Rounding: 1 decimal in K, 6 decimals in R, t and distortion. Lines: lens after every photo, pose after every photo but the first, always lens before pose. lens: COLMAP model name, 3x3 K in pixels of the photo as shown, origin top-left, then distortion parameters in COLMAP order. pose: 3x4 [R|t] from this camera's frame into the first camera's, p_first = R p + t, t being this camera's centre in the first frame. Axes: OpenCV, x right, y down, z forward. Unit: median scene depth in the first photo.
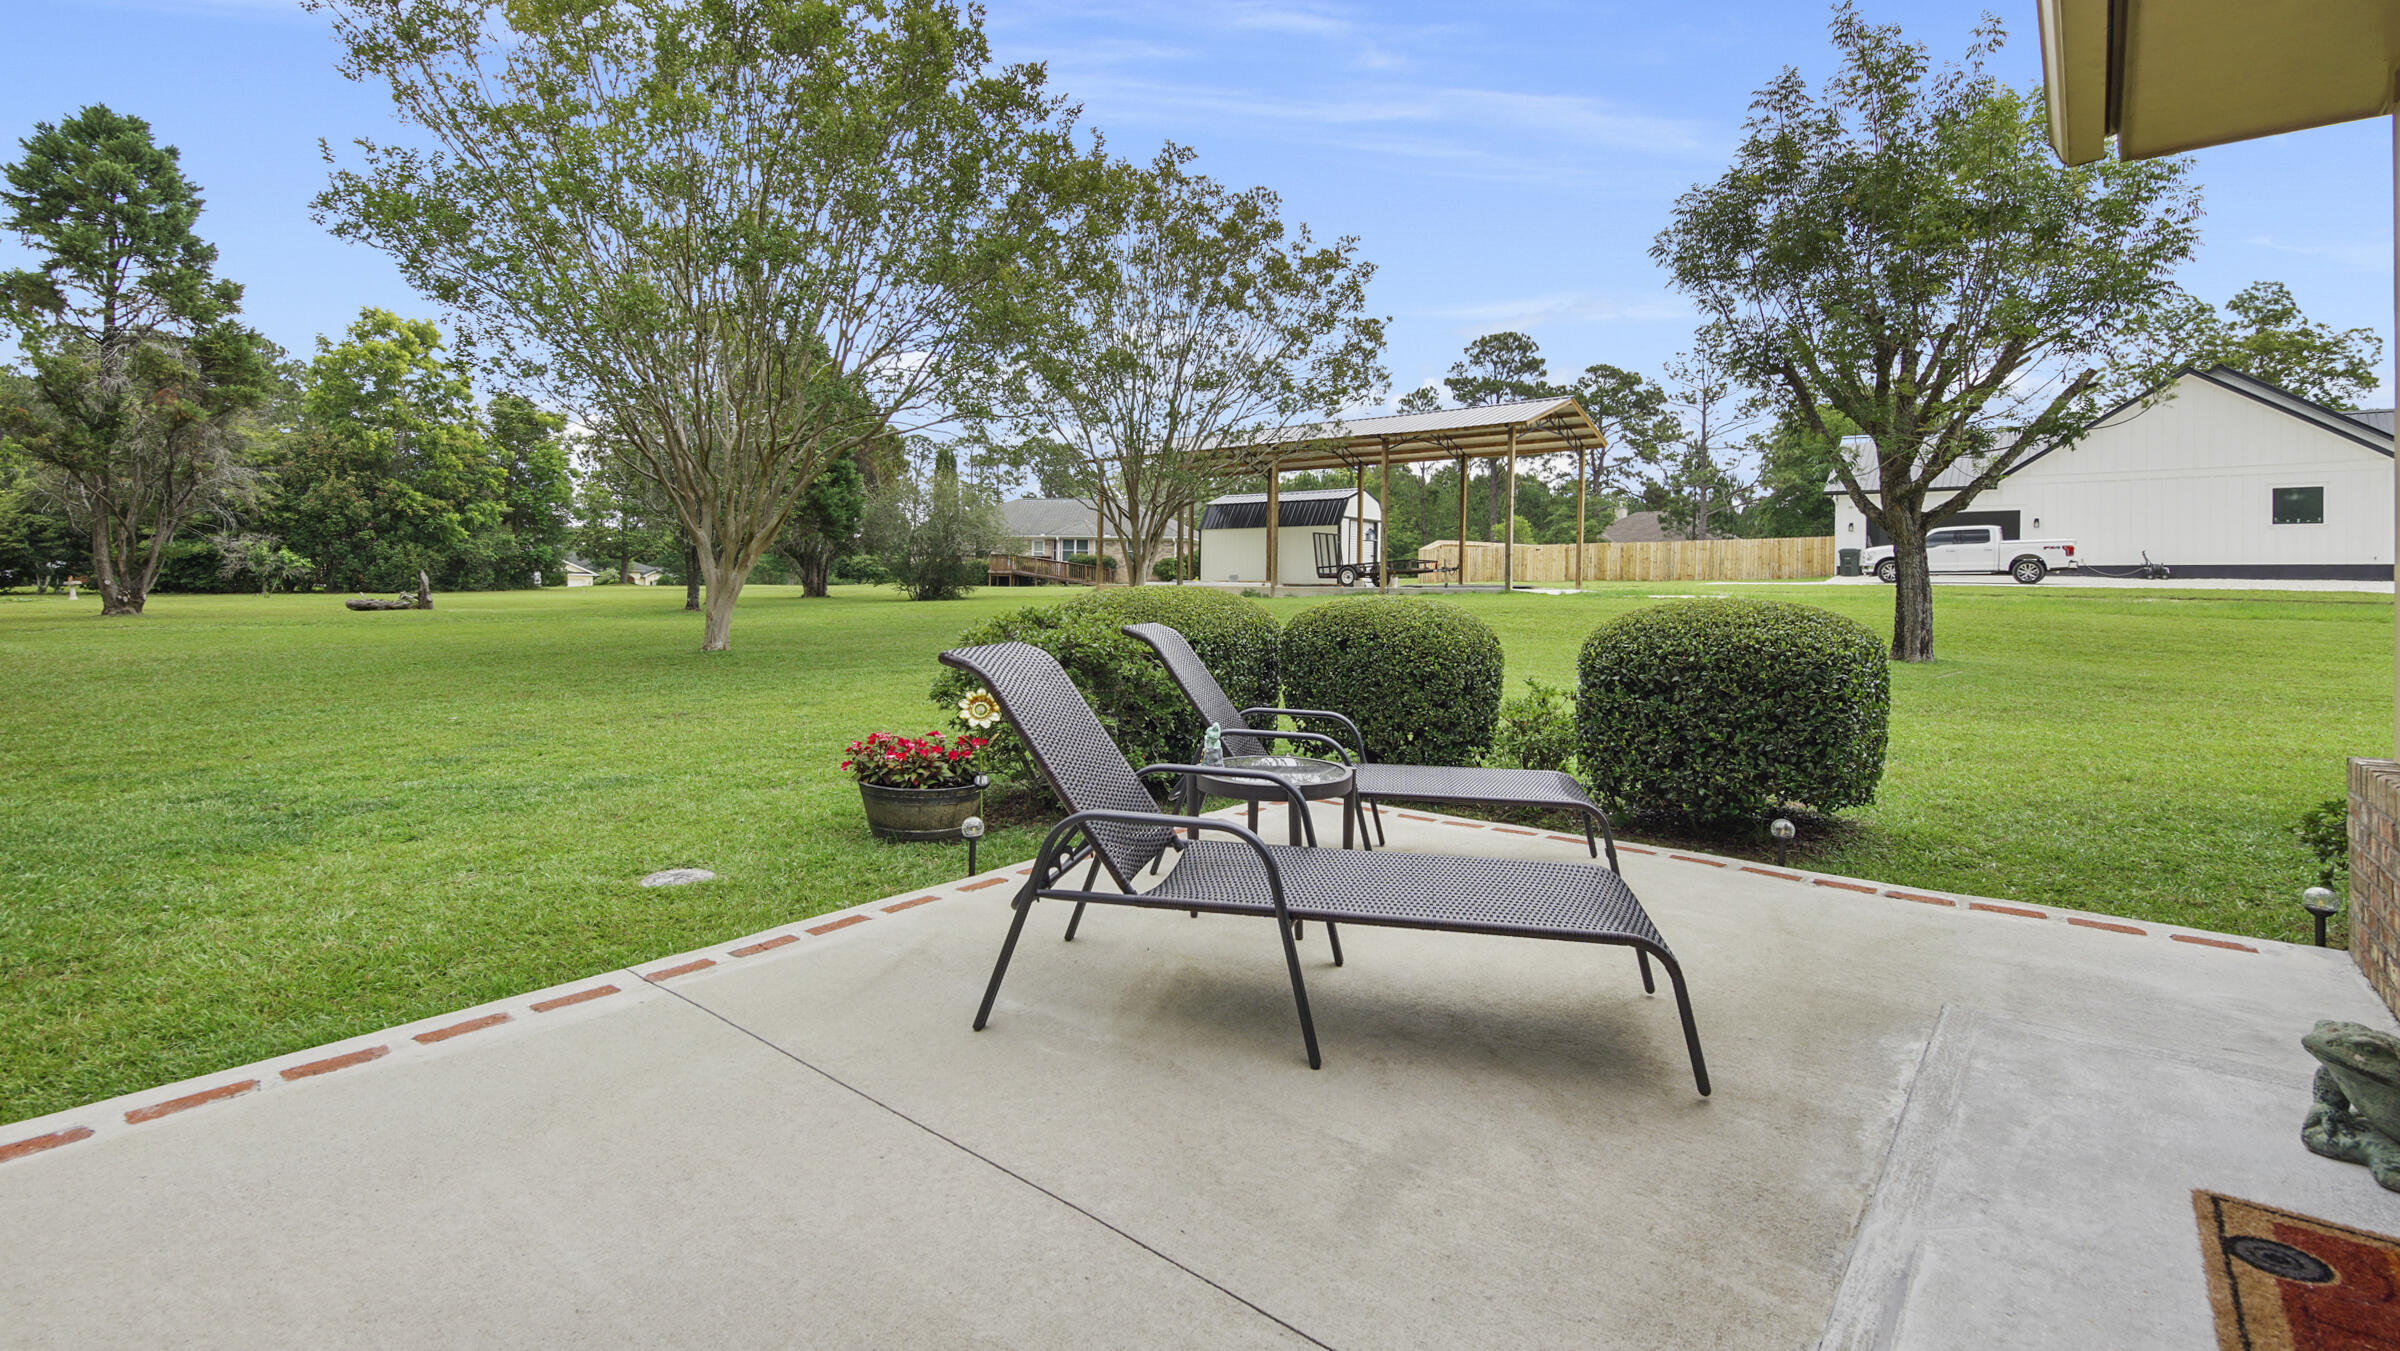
lens RADIAL K [[1042.1, 0, 1248.1], [0, 1042.1, 562.3], [0, 0, 1]] dist [0.000652, -0.003571]
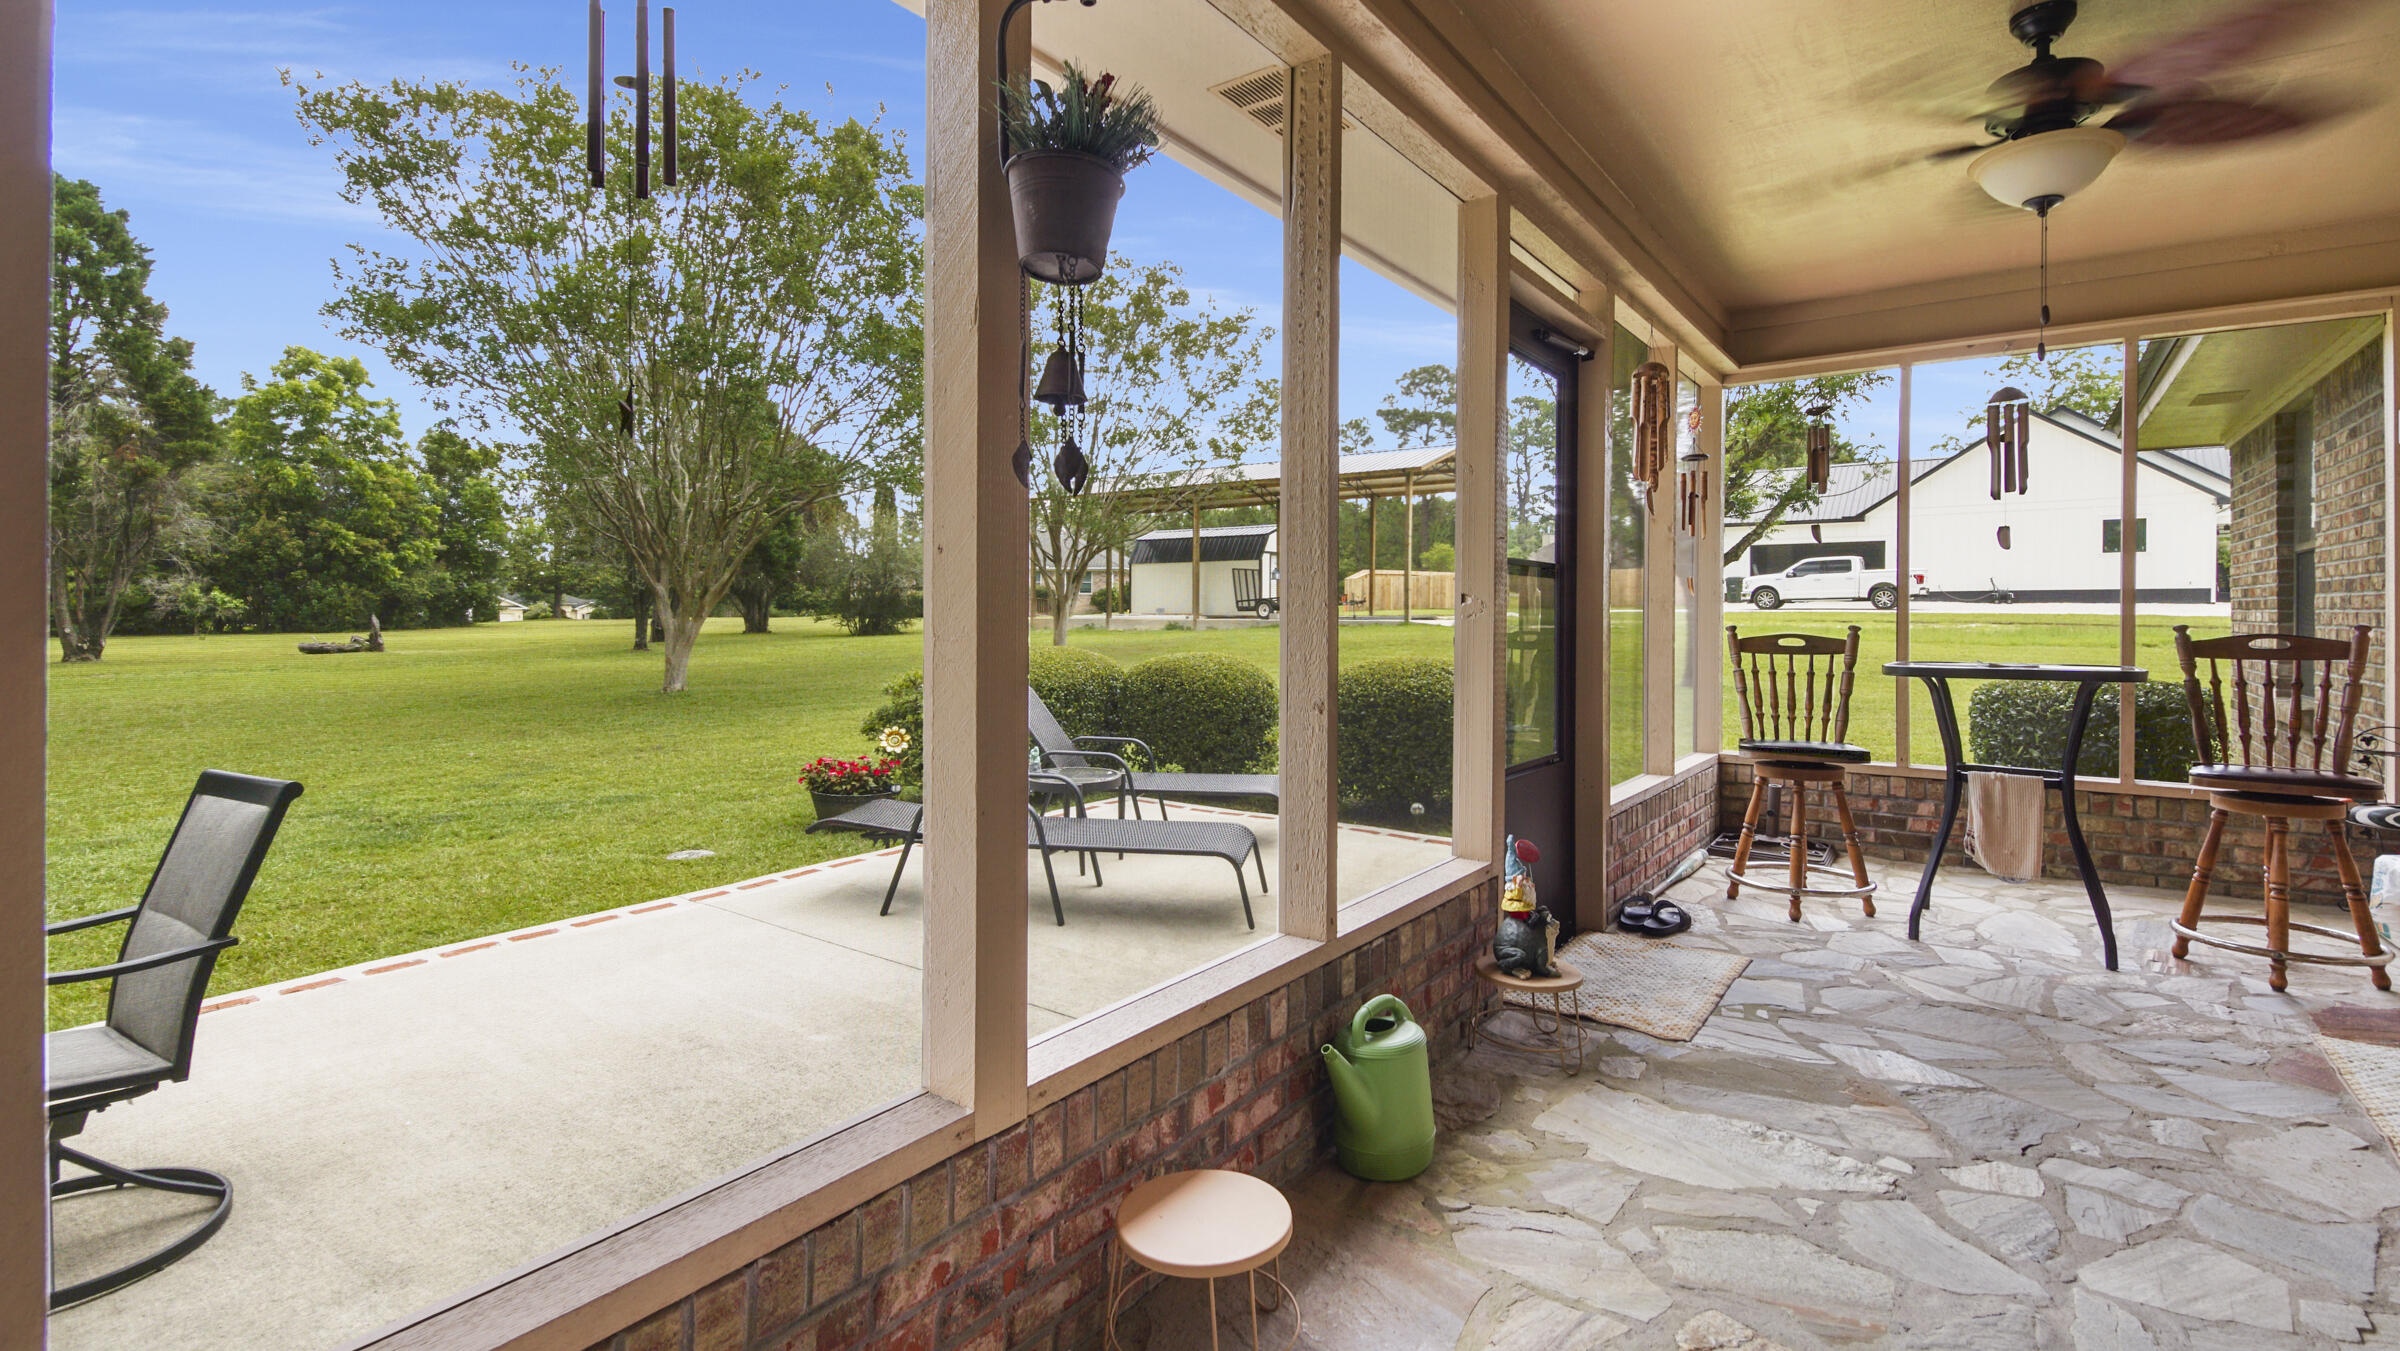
lens RADIAL K [[1042.1, 0, 1244.5], [0, 1042.1, 594.1], [0, 0, 1]] dist [0.000652, -0.003571]
pose [[0.998801, -0.009449, 0.048026, 0.020503], [0.009108, 0.999932, 0.007311, -0.008644], [-0.048092, -0.006865, 0.998819, -0.060557]]
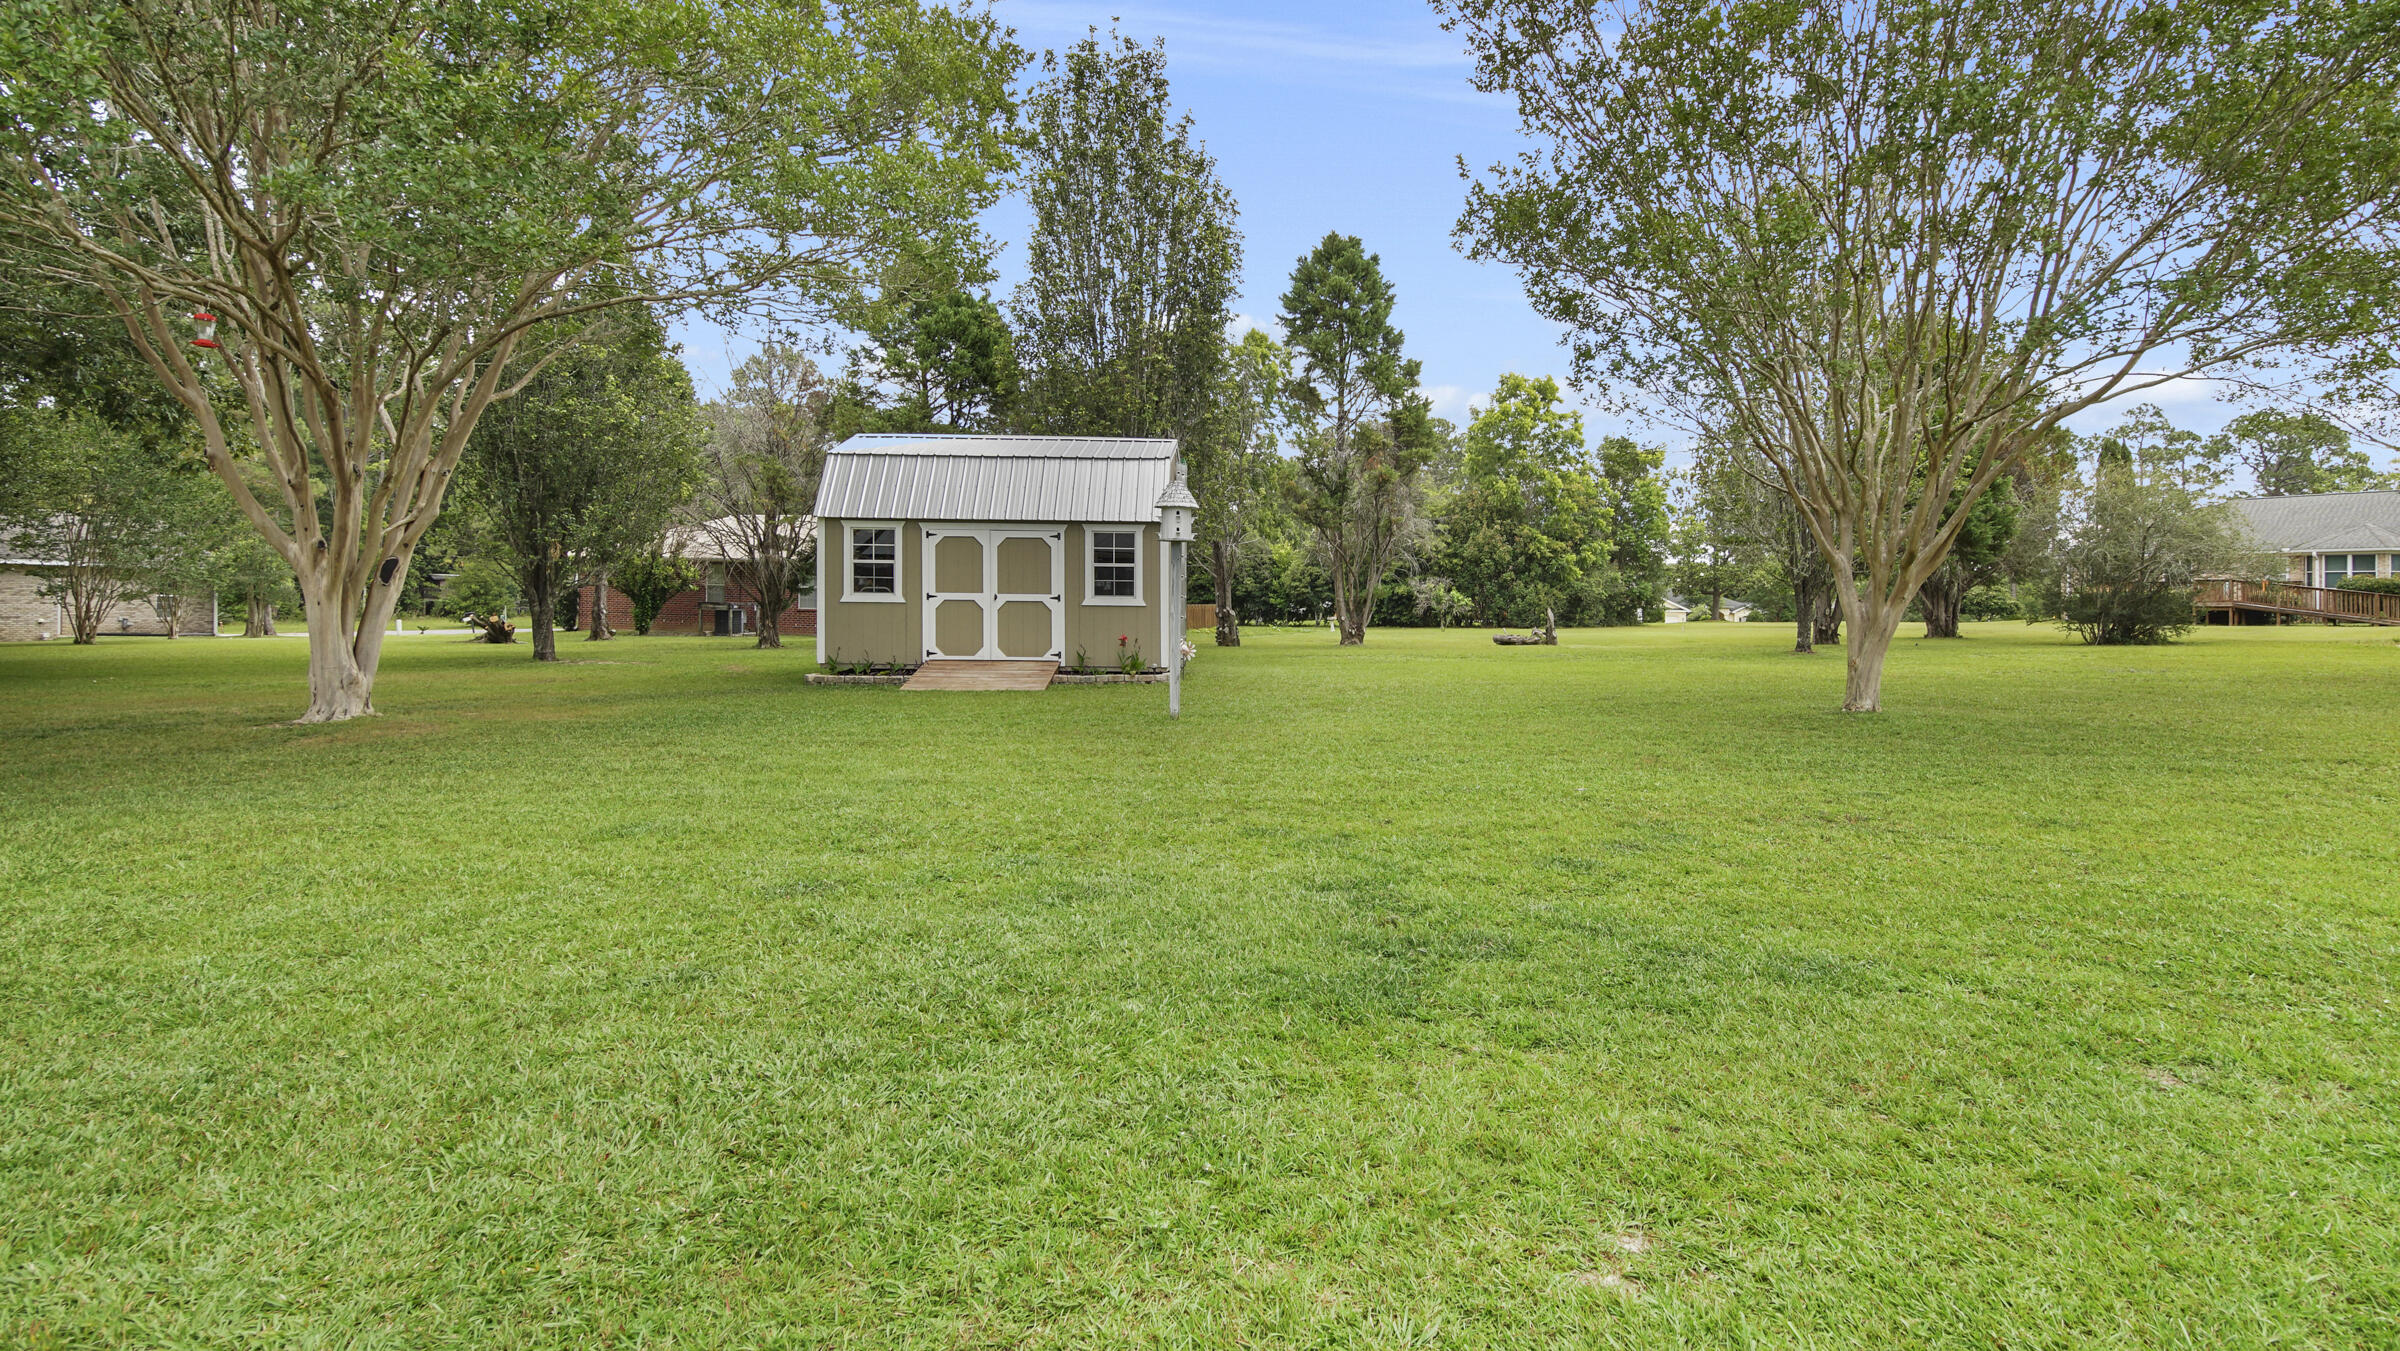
lens RADIAL K [[1140.9, 0, 1307.3], [0, 1140.9, 606.7], [0, 0, 1]] dist [0.020169, 0.000031]
pose [[0.637611, -0.006583, -0.770331, -0.047663], [0.013196, 0.999910, 0.002378, 0.000909], [0.770246, -0.011681, 0.637640, 0.060696]]
